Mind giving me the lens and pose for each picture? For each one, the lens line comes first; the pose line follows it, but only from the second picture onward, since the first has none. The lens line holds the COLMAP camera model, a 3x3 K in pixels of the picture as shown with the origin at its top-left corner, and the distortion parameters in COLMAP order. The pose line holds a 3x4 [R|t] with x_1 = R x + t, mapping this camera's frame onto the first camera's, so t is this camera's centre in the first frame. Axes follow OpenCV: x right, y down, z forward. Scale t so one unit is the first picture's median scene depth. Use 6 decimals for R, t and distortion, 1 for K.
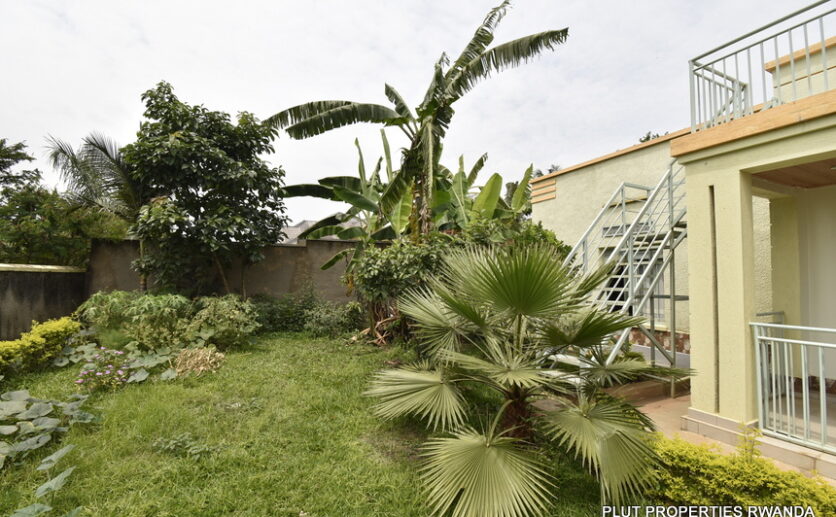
lens RADIAL K [[368.6, 0, 419.6], [0, 368.6, 263.0], [0, 0, 1]] dist [-0.025482, -0.004740]
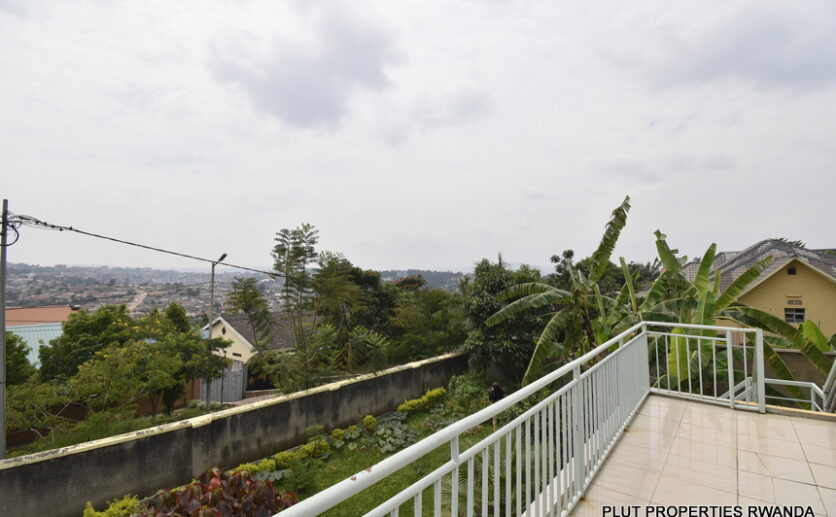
lens RADIAL K [[368.6, 0, 419.3], [0, 368.6, 255.1], [0, 0, 1]] dist [-0.025482, -0.004740]
pose [[0.416264, -0.070803, -0.906483, 1.043233], [0.038147, 0.997446, -0.060391, -0.495723], [0.908443, -0.009441, 0.417902, -0.120233]]
